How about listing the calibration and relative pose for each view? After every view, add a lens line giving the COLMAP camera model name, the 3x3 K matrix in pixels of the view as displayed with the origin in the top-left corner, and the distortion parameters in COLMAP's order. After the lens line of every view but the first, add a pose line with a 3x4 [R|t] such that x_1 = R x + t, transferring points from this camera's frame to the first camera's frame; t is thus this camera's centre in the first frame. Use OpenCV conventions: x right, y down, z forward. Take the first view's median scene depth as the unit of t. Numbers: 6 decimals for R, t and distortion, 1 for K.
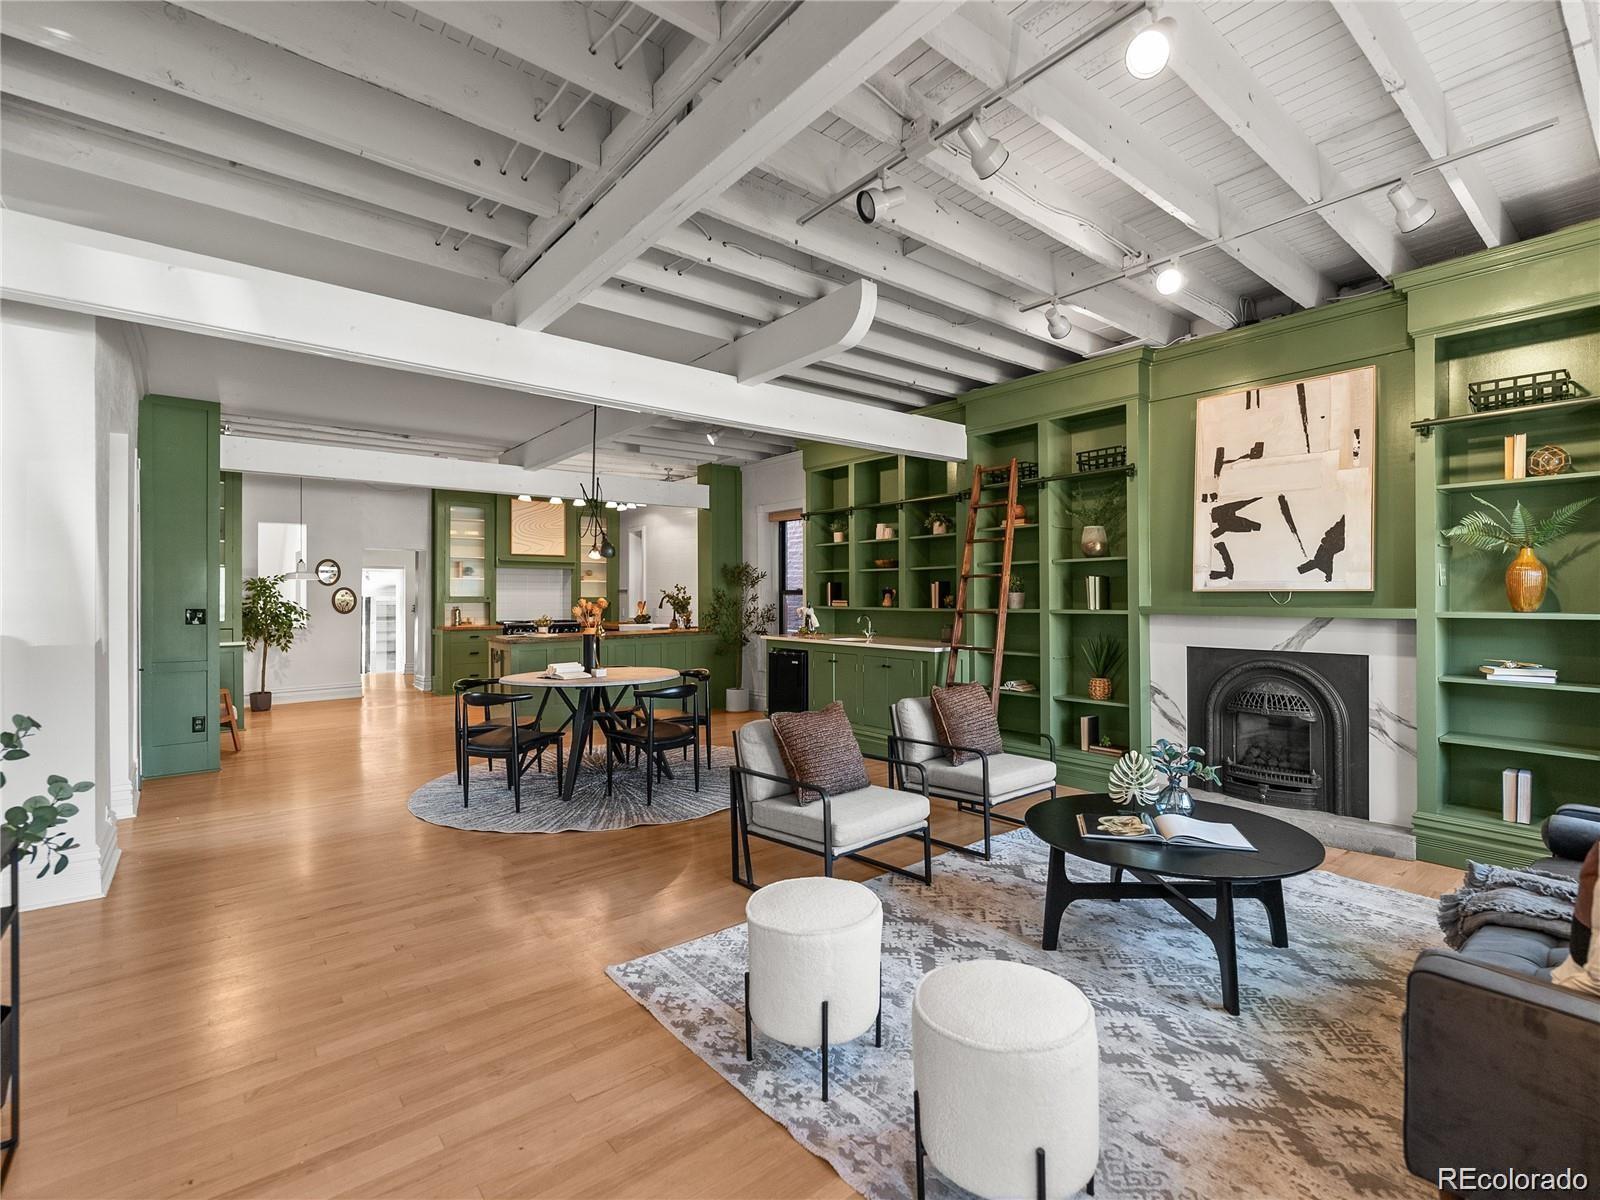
lens RADIAL K [[737.7, 0, 807.5], [0, 737.7, 596.5], [0, 0, 1]] dist [-0.002893, -0.000560]
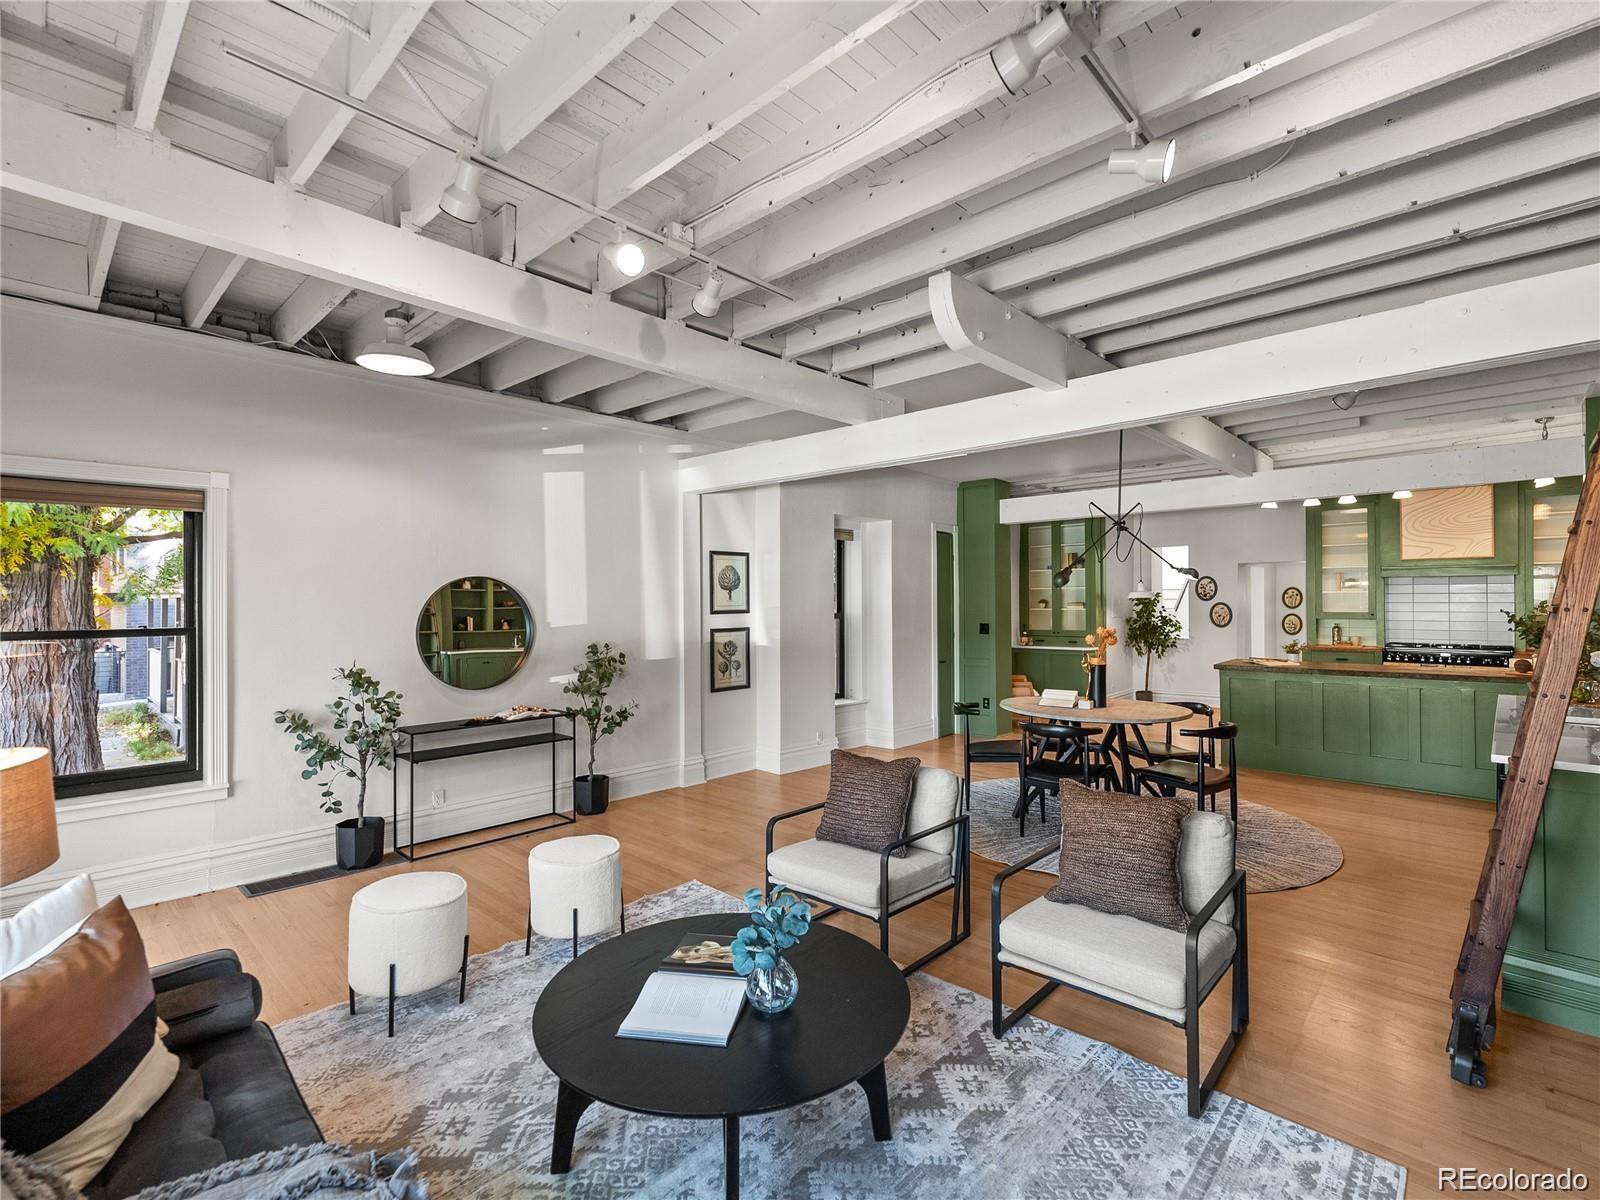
lens RADIAL K [[737.7, 0, 807.5], [0, 737.7, 596.5], [0, 0, 1]] dist [-0.002893, -0.000560]
pose [[0.134721, -0.003625, -0.990877, 0.356269], [0.004933, 0.999983, -0.002988, -0.021282], [0.990871, -0.004485, 0.134737, 0.287686]]
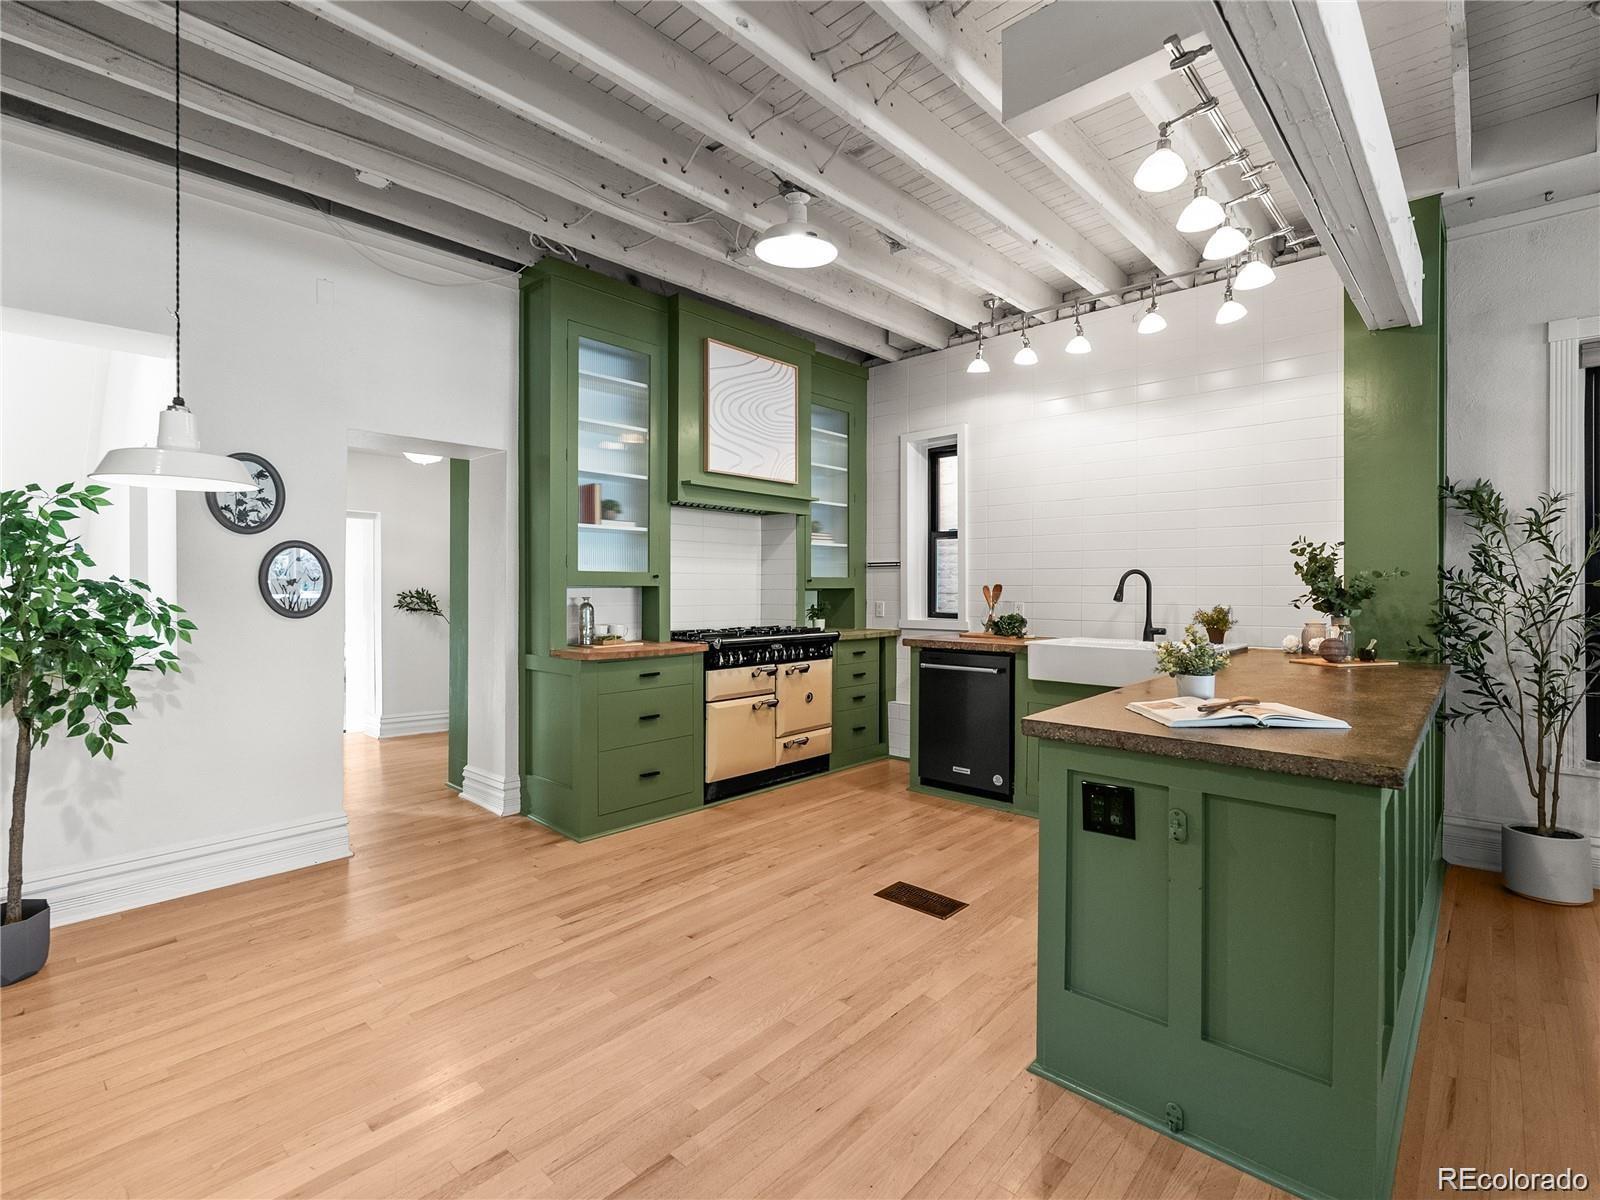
lens RADIAL K [[752.1, 0, 804.1], [0, 752.1, 592.6], [0, 0, 1]] dist [-0.001899, -0.000378]
pose [[0.990344, -0.000579, 0.138628, -0.470288], [-0.000446, 0.999973, 0.007361, 0.009660], [-0.138628, -0.007352, 0.990317, 0.660428]]
